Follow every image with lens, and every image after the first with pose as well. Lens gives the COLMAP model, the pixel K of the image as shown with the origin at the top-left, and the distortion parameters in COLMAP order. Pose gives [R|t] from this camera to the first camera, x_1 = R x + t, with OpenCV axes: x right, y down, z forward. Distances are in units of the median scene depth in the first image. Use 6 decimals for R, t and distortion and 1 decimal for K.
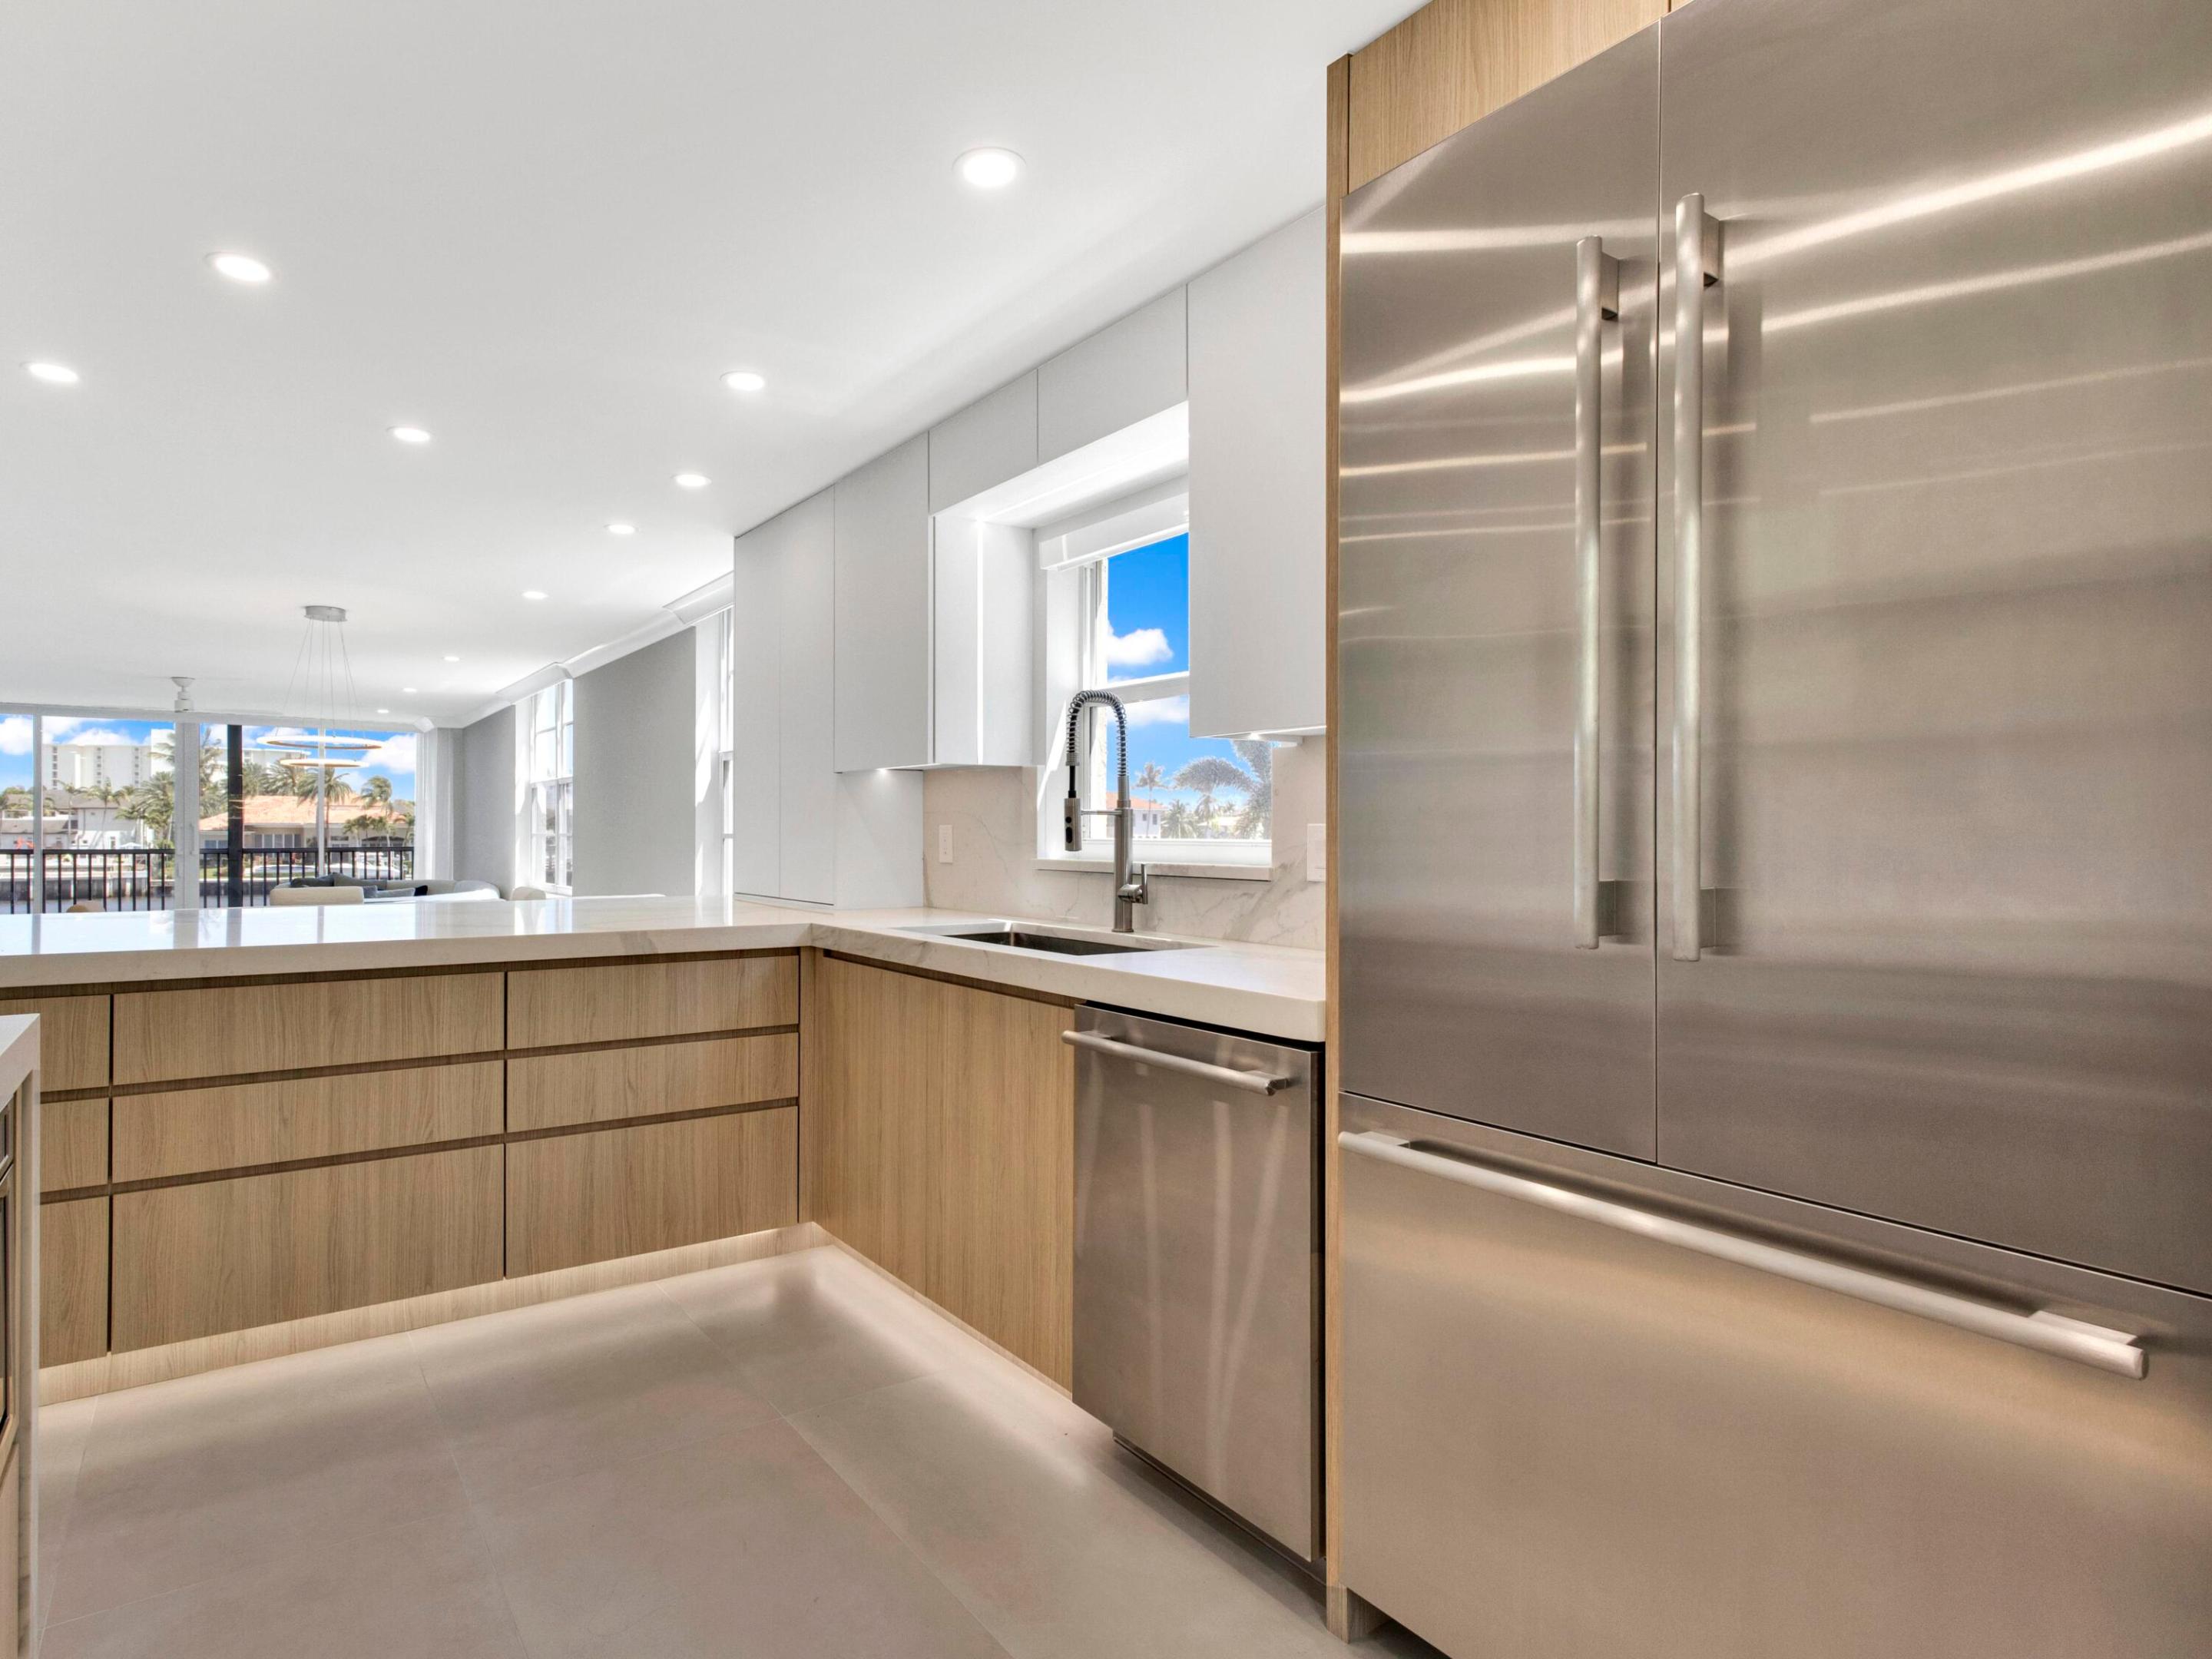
lens RADIAL K [[1157.4, 0, 988.8], [0, 1157.4, 829.4], [0, 0, 1]] dist [0.010620, -0.003358]
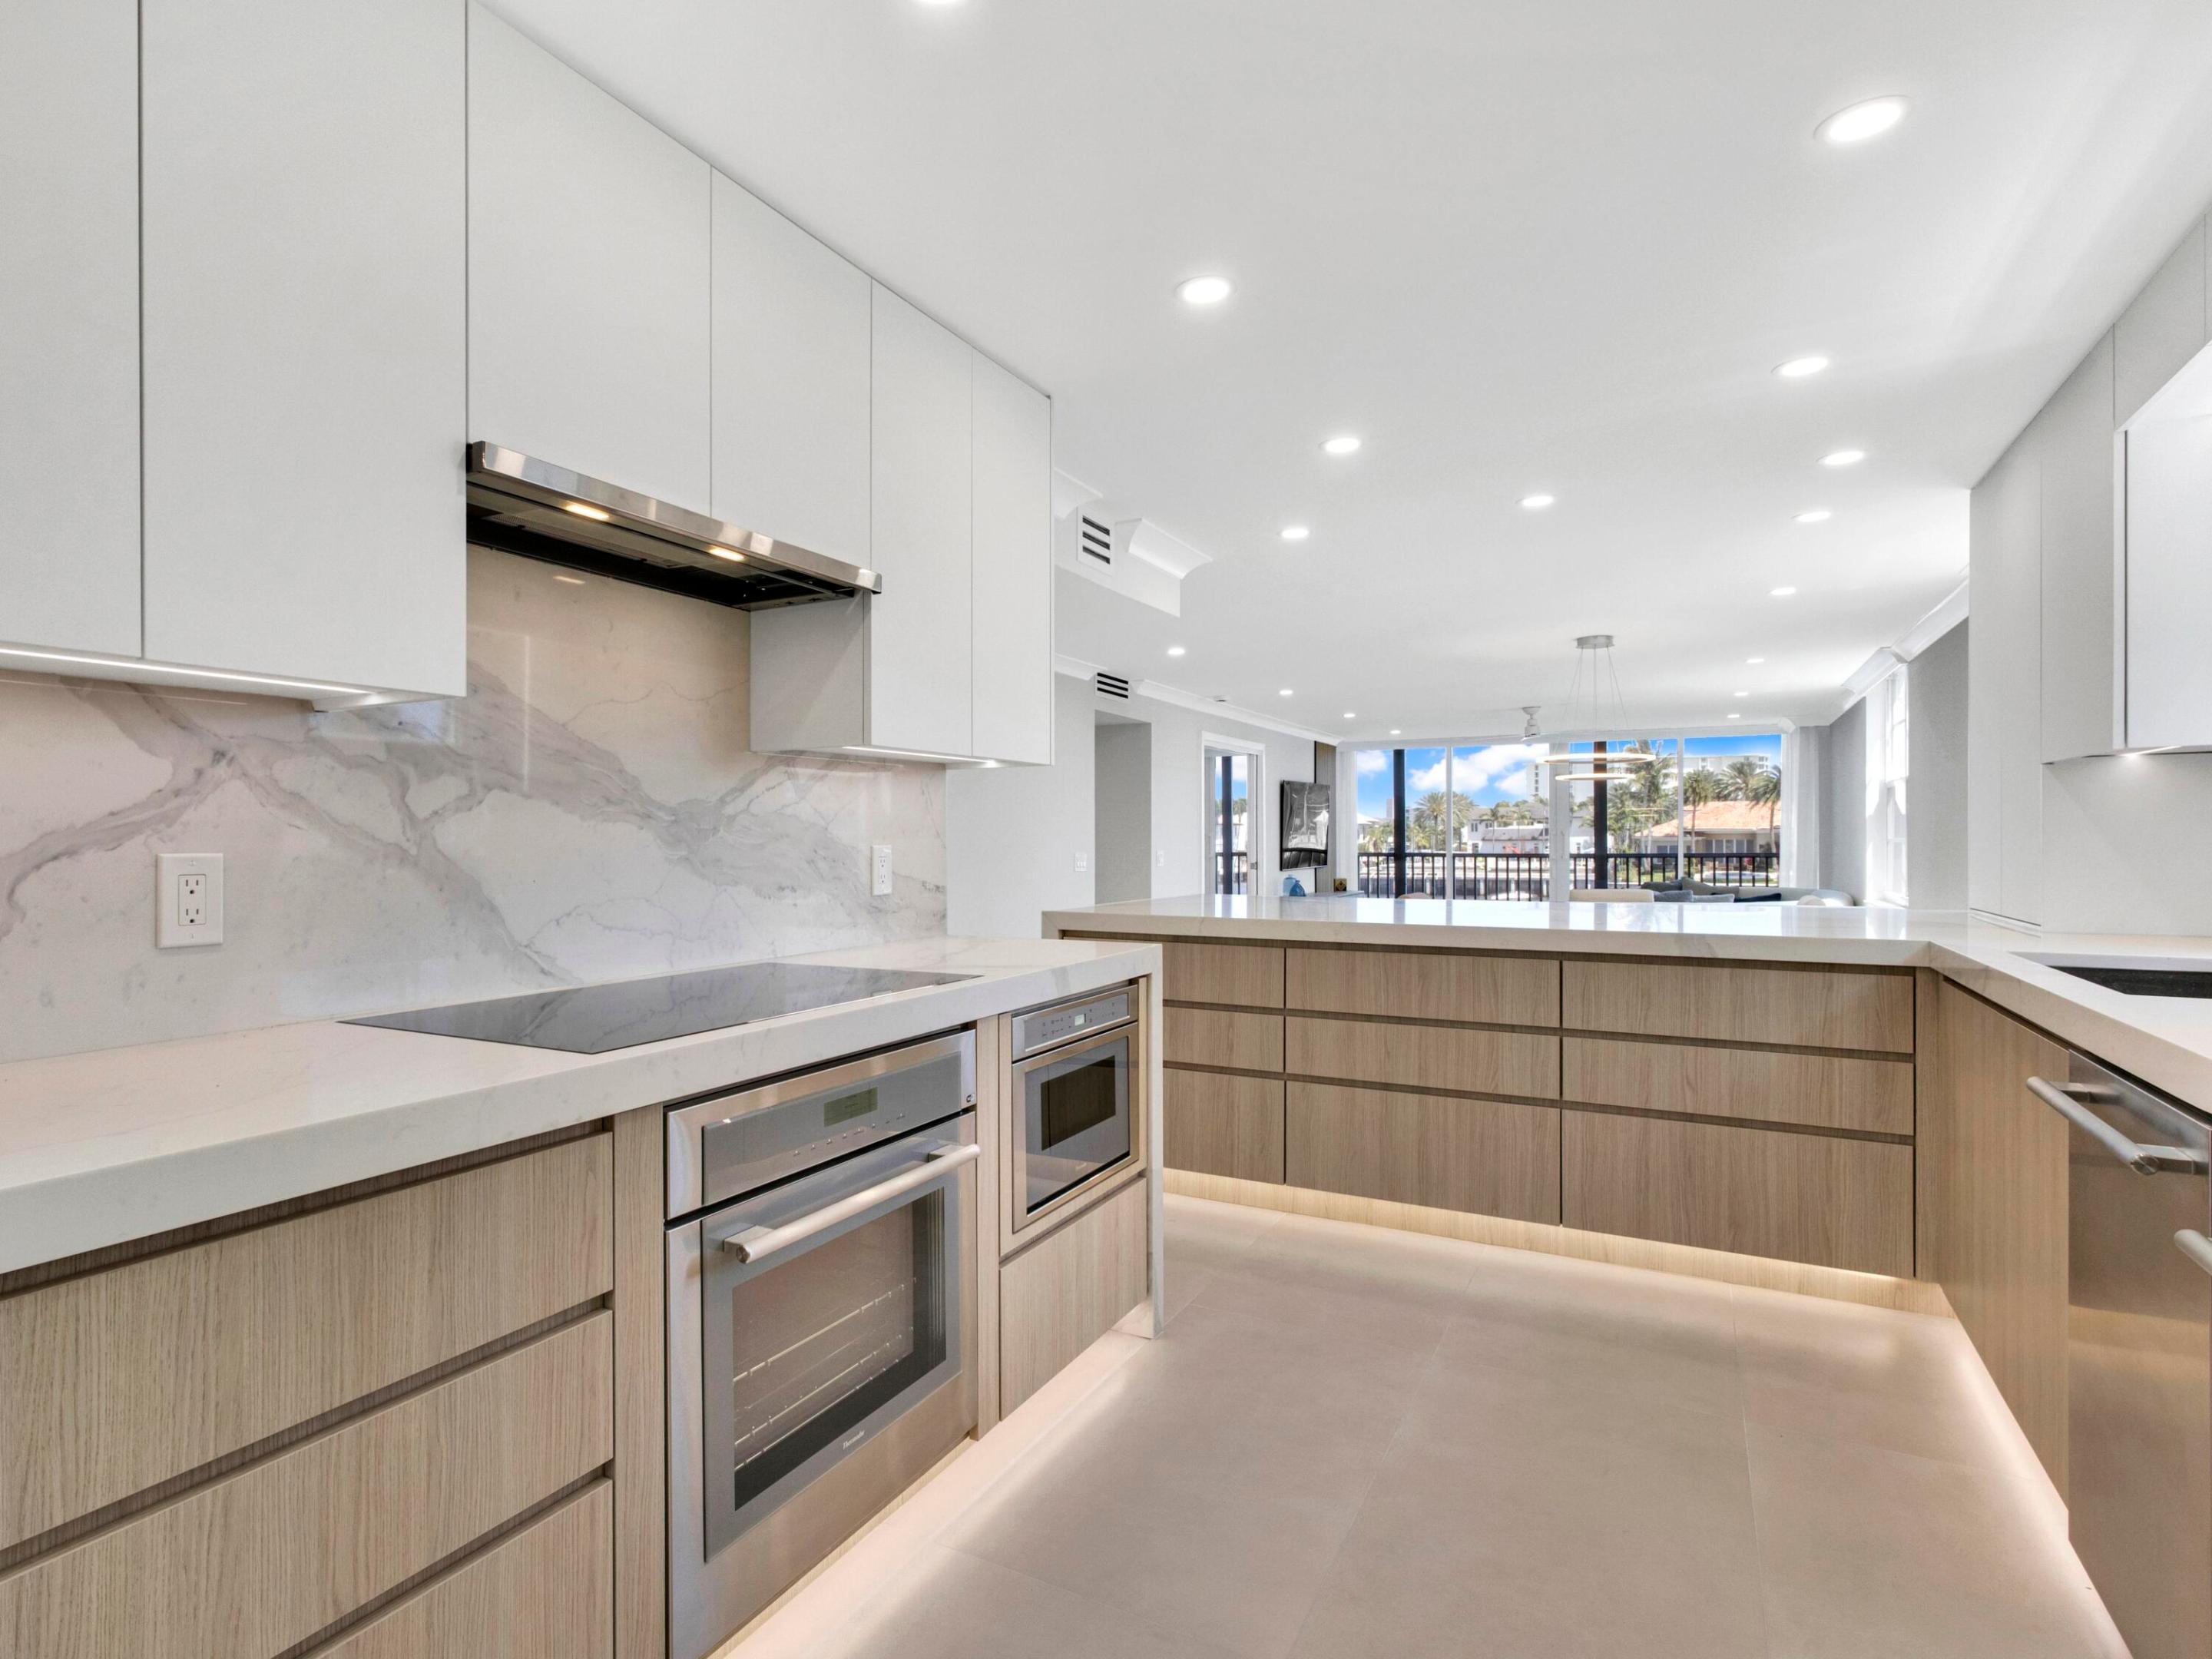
lens RADIAL K [[1179.9, 0, 1088.6], [0, 1179.9, 843.1], [0, 0, 1]] dist [0.025482, 0.000466]
pose [[0.522261, -0.002174, -0.852783, 0.313344], [0.007845, 0.999967, 0.002255, -0.000357], [0.852749, -0.007868, 0.522261, -0.014746]]
